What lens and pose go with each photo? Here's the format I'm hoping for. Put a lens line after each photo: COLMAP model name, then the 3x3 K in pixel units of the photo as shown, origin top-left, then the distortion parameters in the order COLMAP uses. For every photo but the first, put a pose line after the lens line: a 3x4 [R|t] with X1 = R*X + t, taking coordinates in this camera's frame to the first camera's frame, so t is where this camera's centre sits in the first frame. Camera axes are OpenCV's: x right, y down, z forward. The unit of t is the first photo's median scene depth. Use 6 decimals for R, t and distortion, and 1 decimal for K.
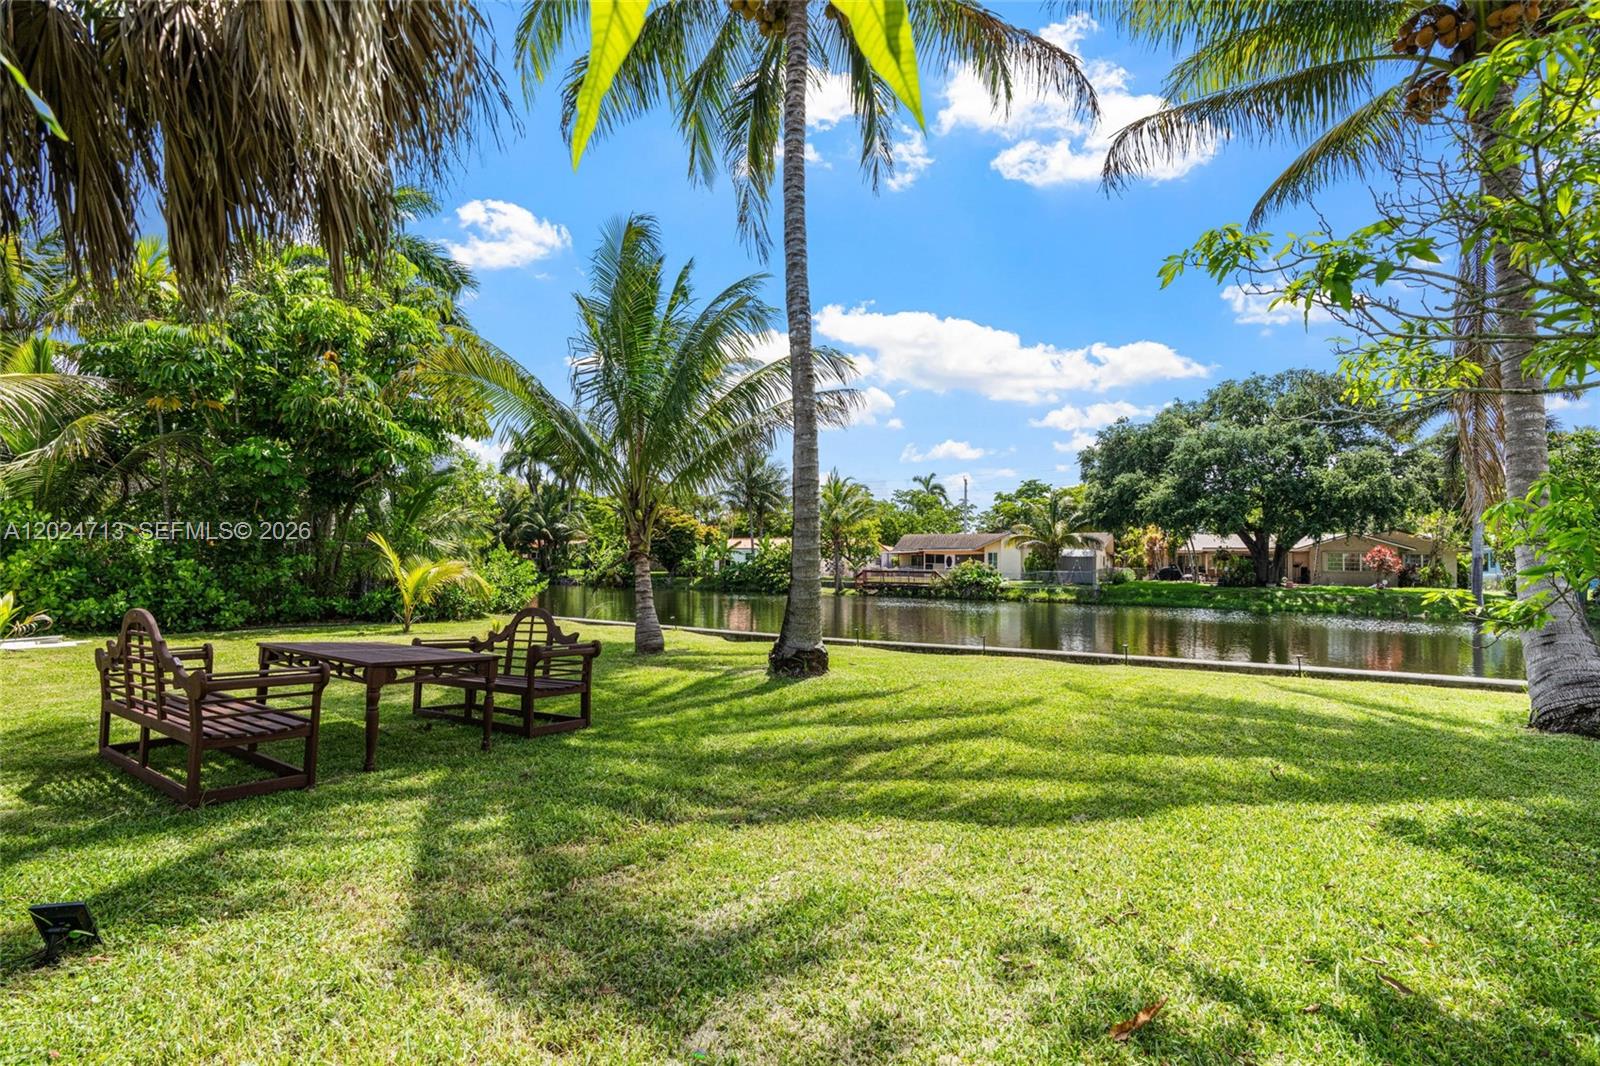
lens RADIAL K [[725.5, 0, 810.0], [0, 725.5, 540.3], [0, 0, 1]] dist [-0.001023, 0.000122]
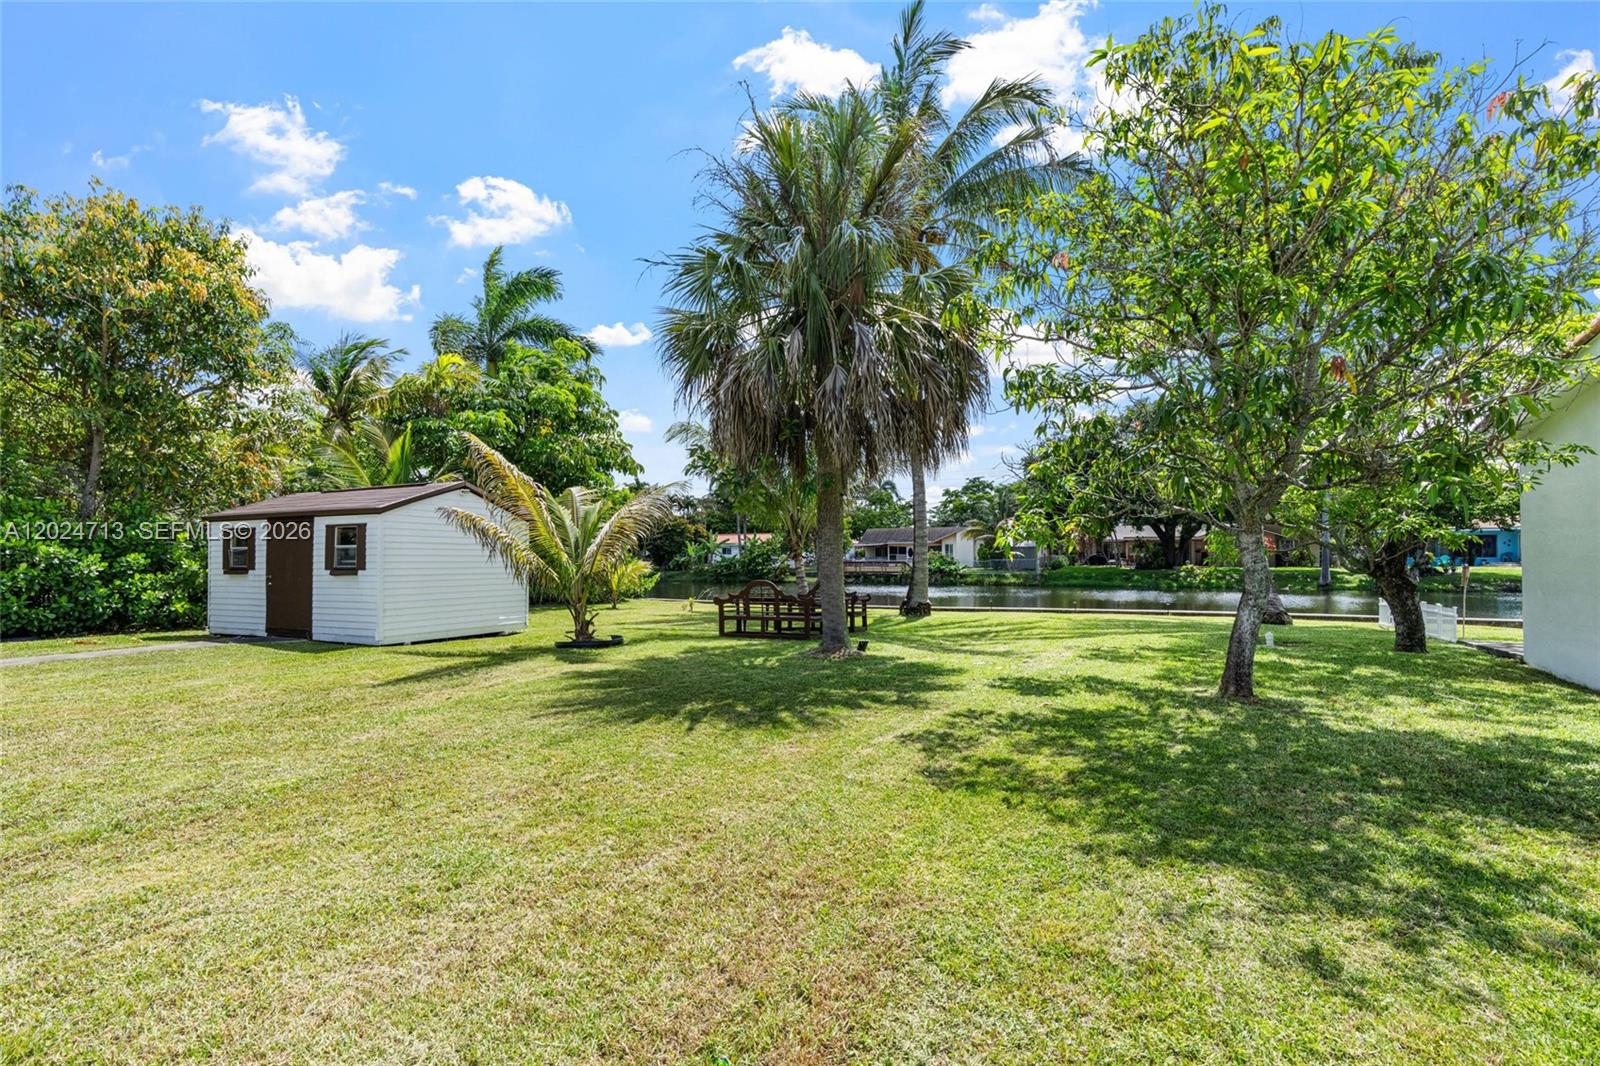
lens RADIAL K [[725.5, 0, 810.0], [0, 725.5, 540.3], [0, 0, 1]] dist [-0.001023, 0.000122]
pose [[0.996139, -0.016591, 0.086204, -0.077188], [0.015613, 0.999806, 0.012007, -0.007232], [-0.086387, -0.010614, 0.996205, -0.147988]]
